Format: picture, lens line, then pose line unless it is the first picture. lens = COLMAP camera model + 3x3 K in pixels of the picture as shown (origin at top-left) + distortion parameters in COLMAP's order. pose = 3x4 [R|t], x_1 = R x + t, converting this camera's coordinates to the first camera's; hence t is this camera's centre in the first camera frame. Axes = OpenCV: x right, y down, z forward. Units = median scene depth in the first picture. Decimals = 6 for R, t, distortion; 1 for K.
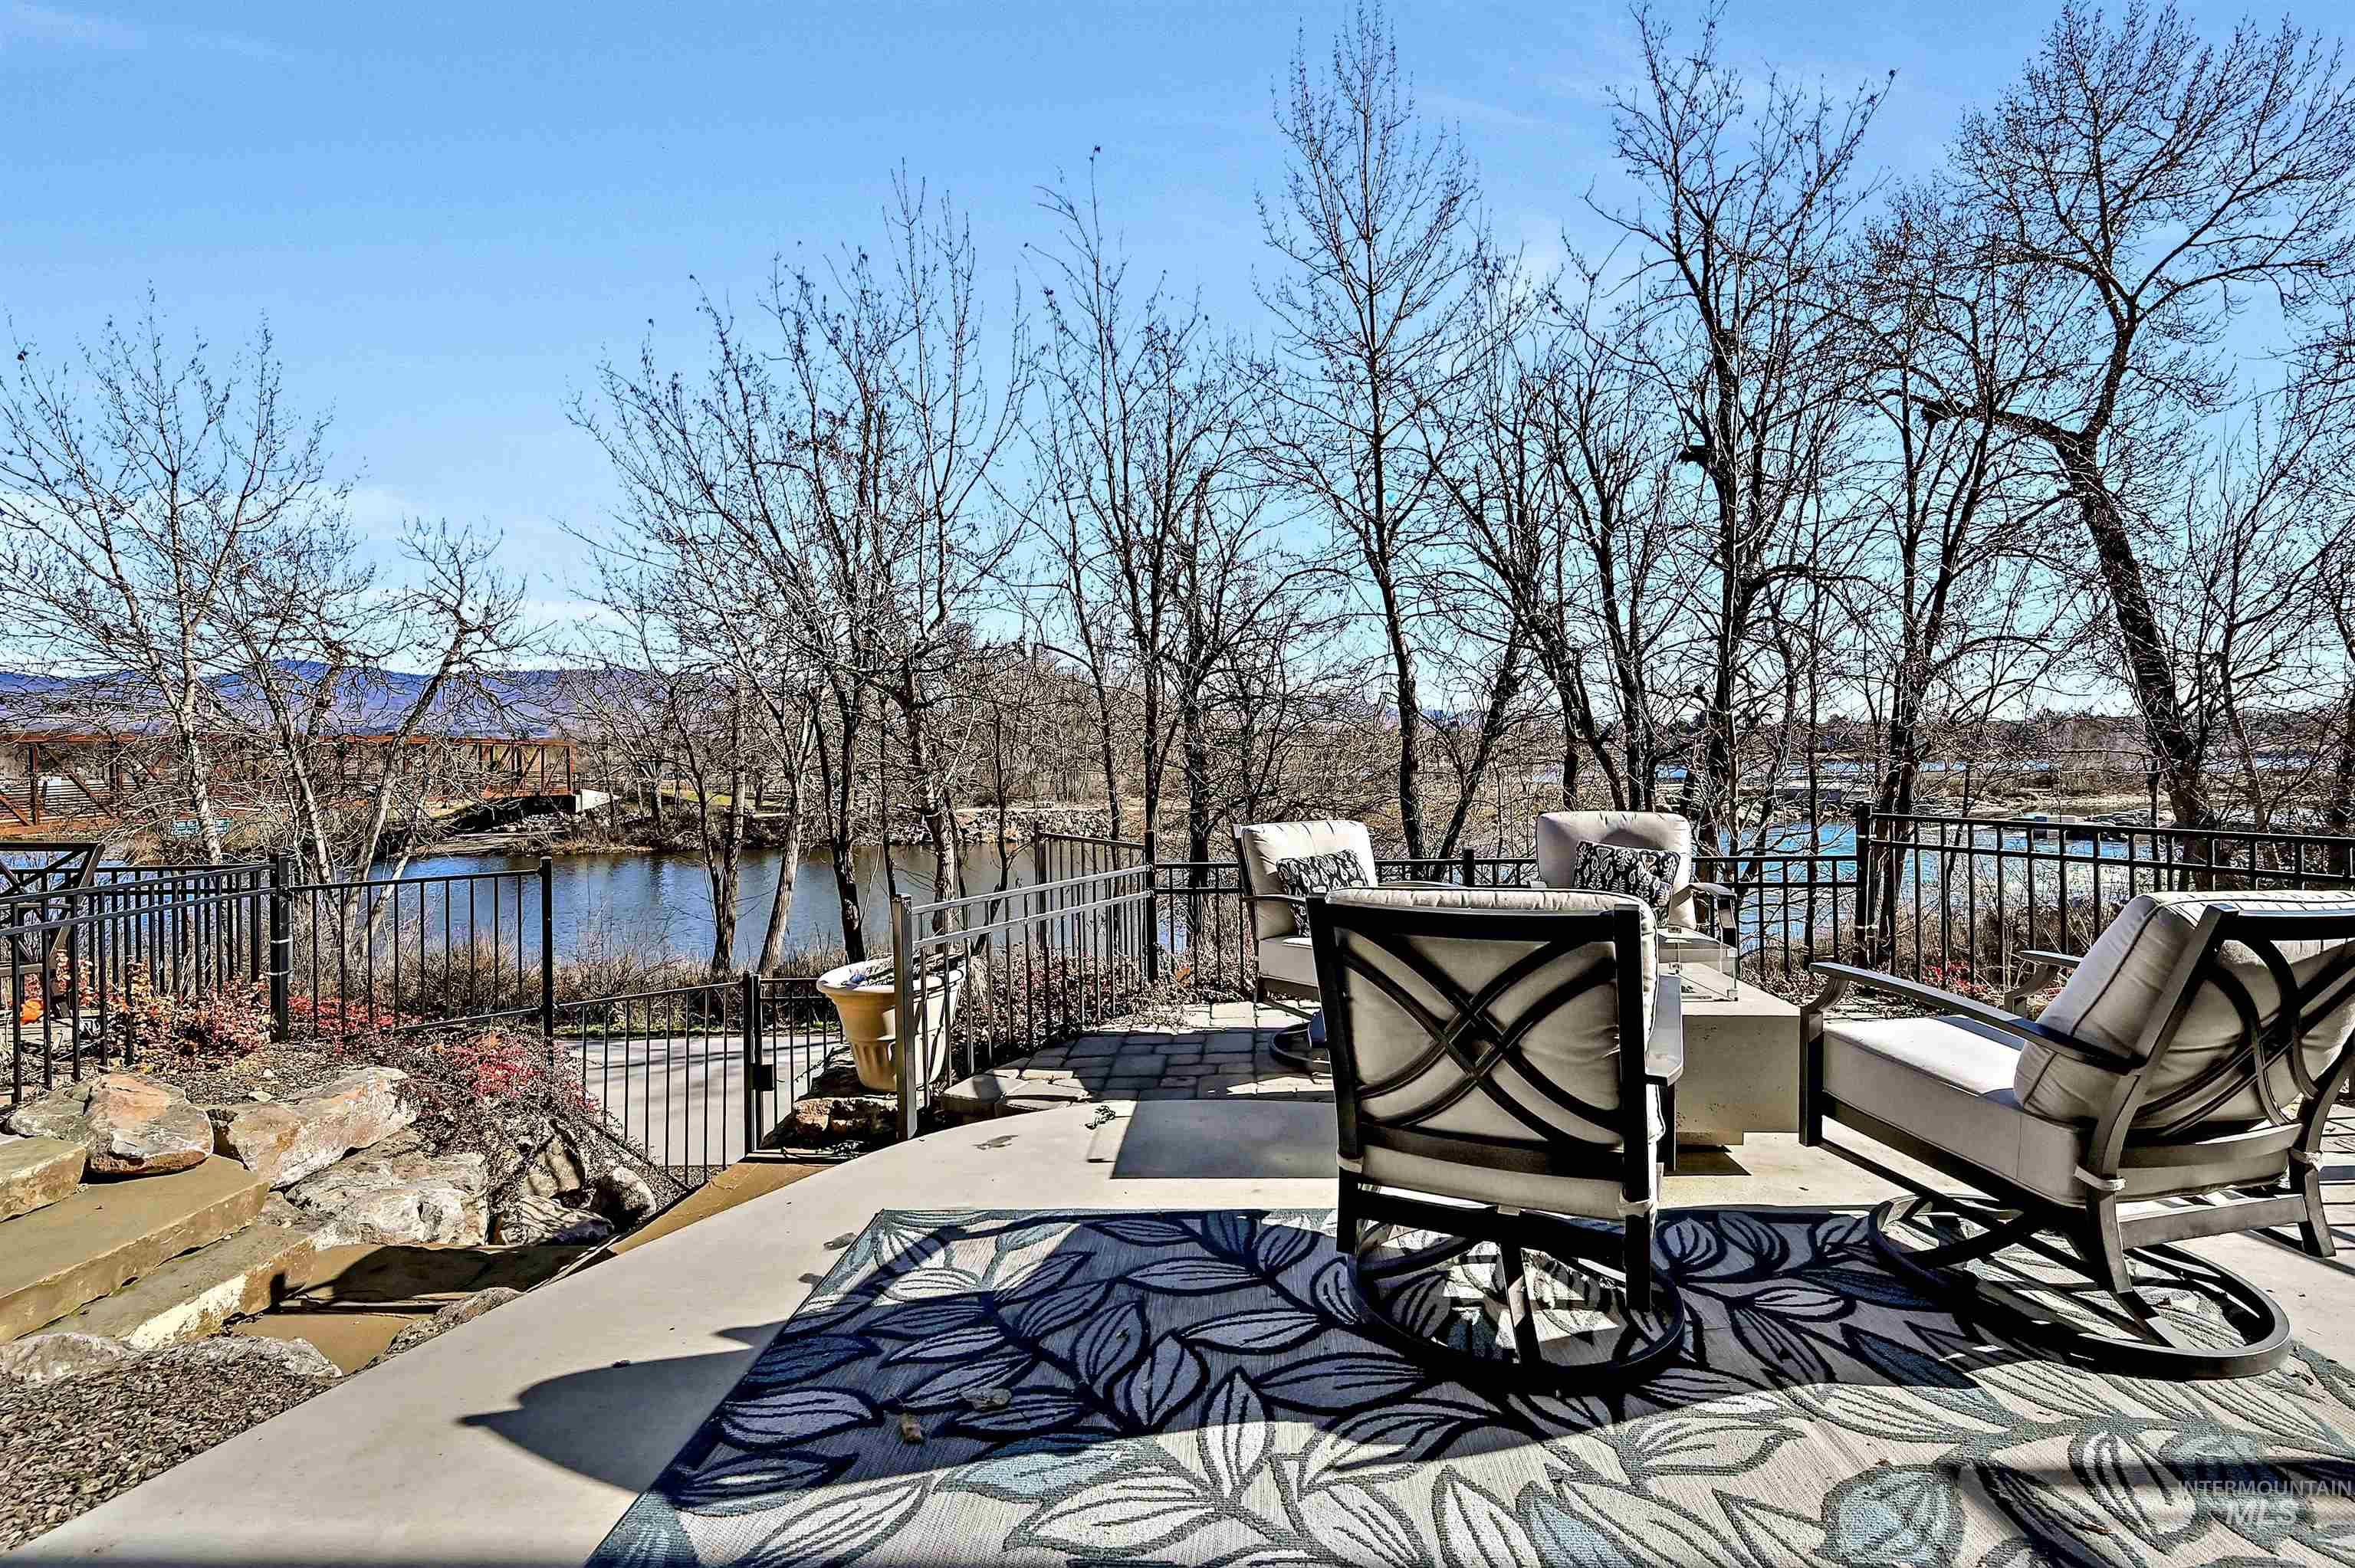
lens RADIAL K [[986.2, 0, 1201.2], [0, 986.2, 747.5], [0, 0, 1]] dist [0.001326, 0.000961]
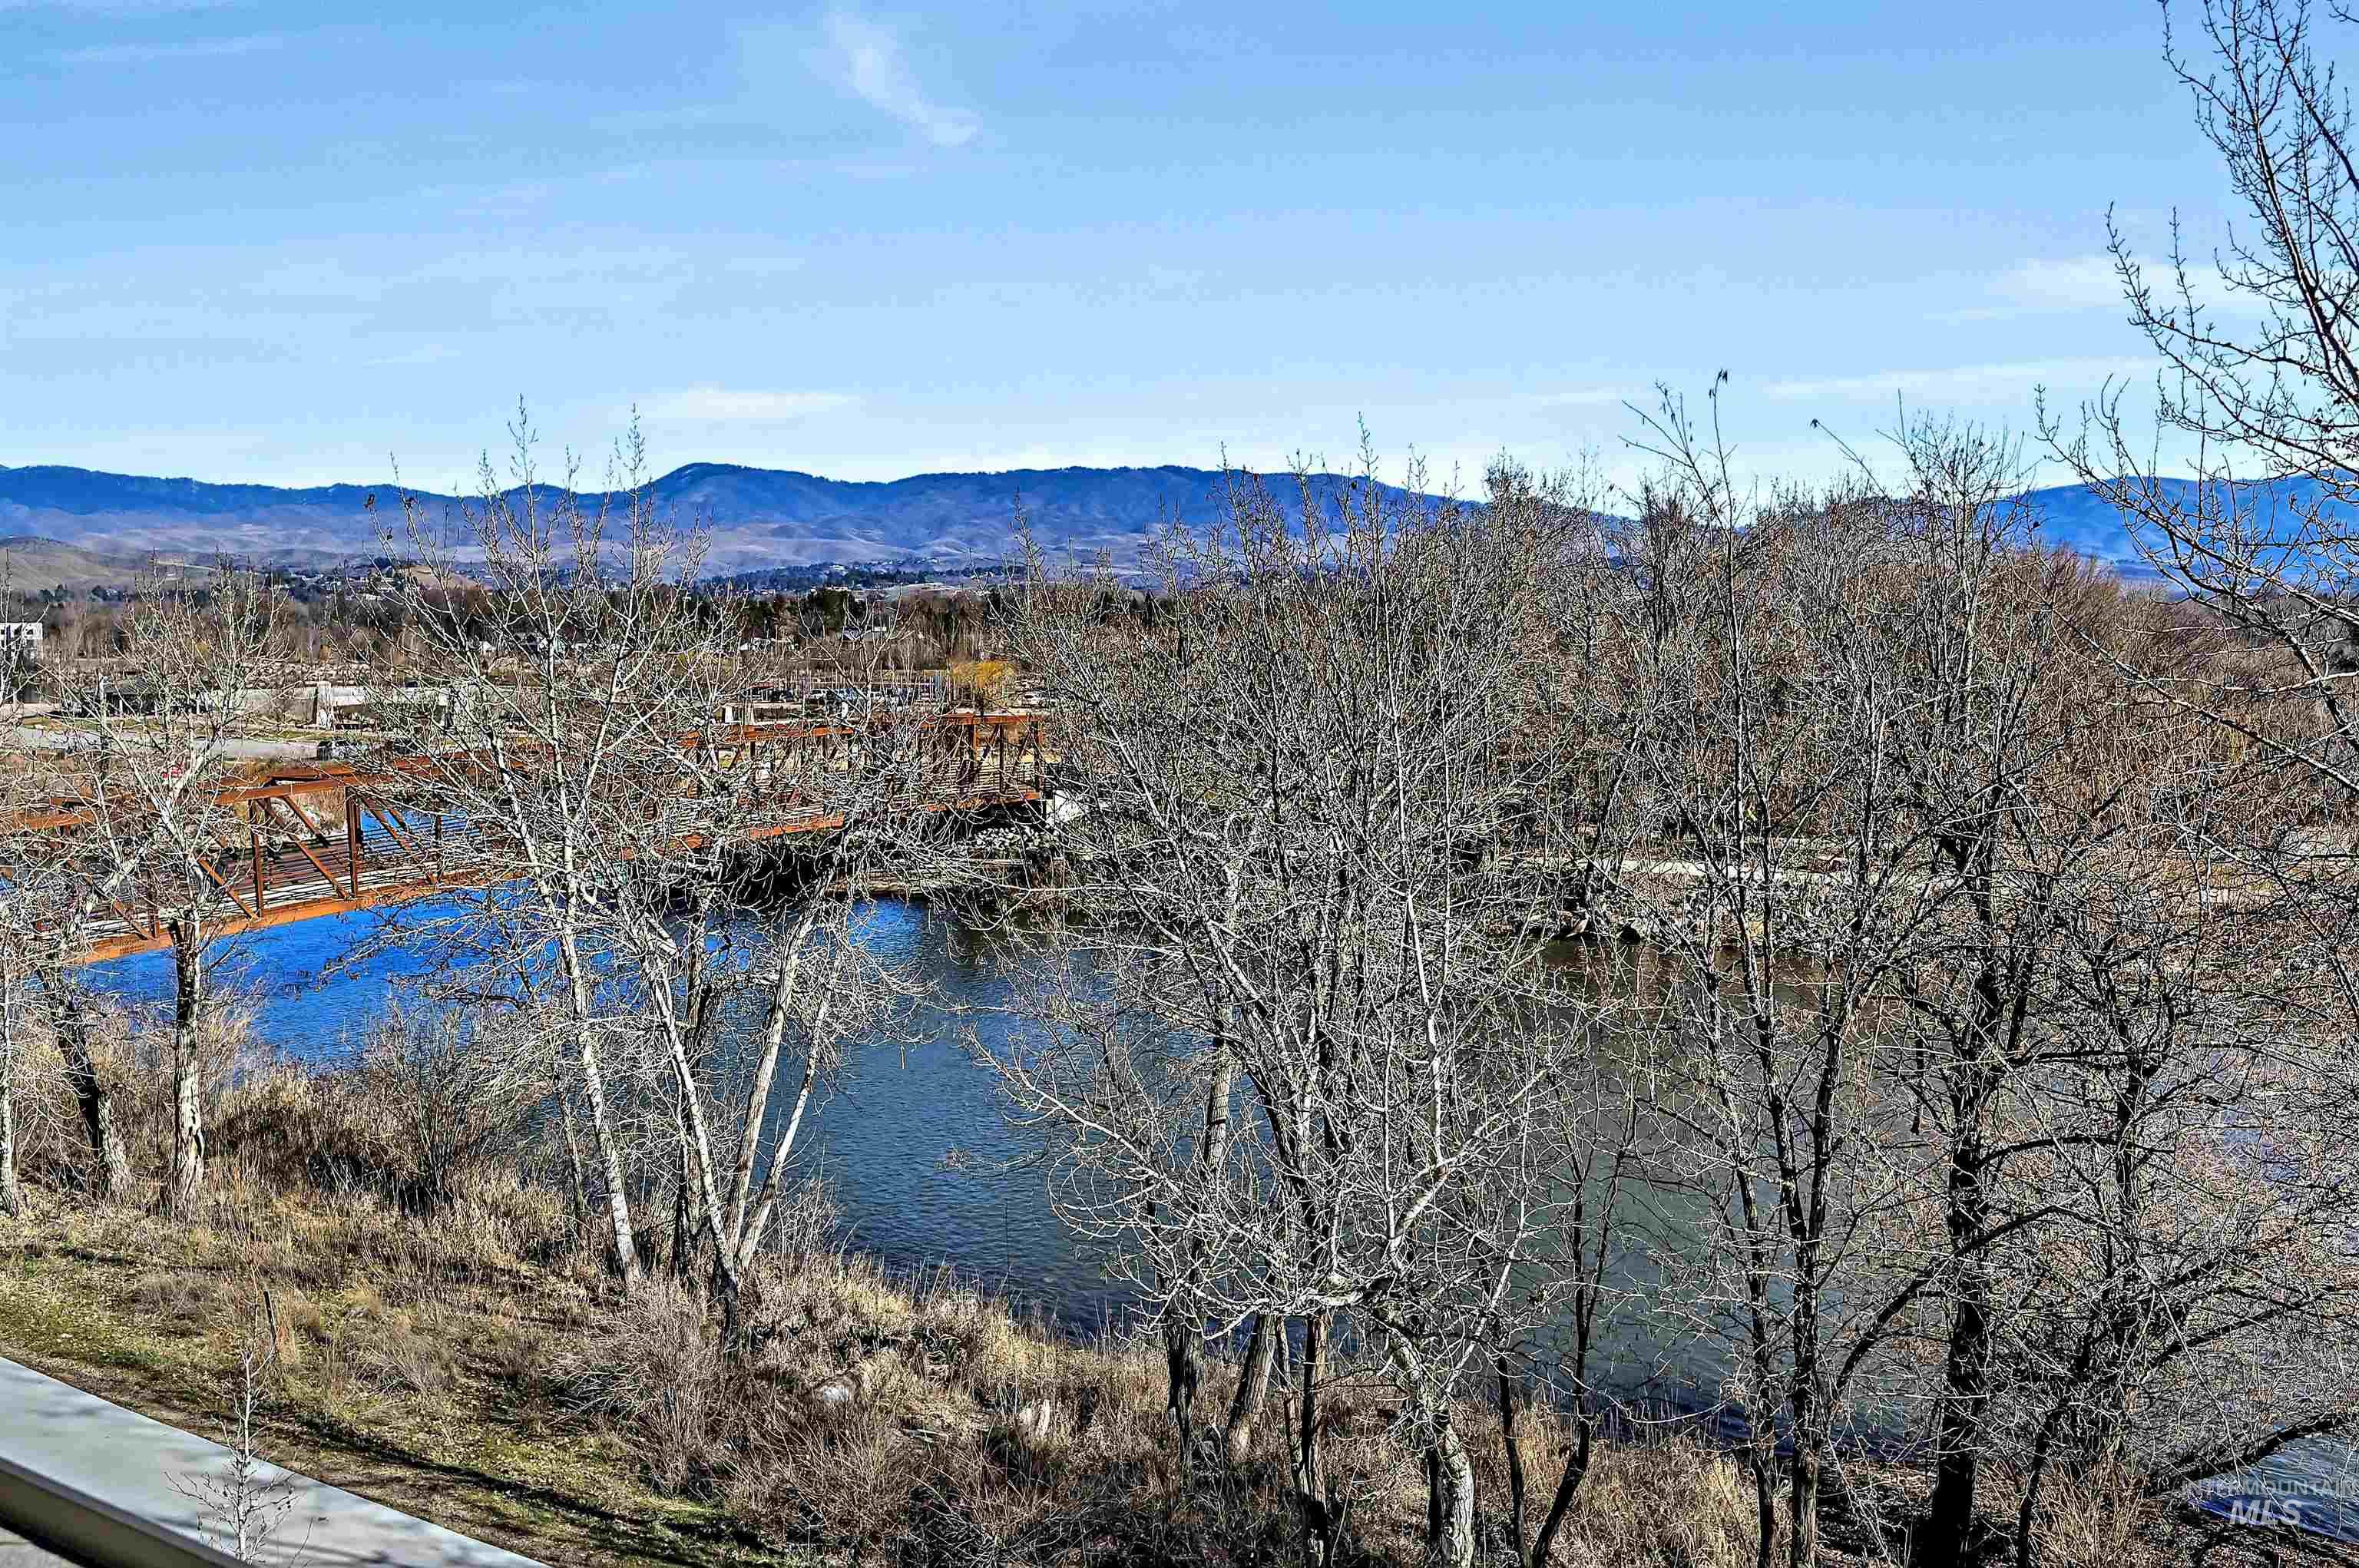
lens RADIAL K [[1936.2, 0, 1173.6], [0, 1936.2, 762.0], [0, 0, 1]] dist [-0.003481, 0.012887]
pose [[0.873280, 0.046444, -0.485000, 0.128427], [-0.007576, 0.996620, 0.081795, -0.370819], [0.487160, -0.067756, 0.870681, -0.093919]]
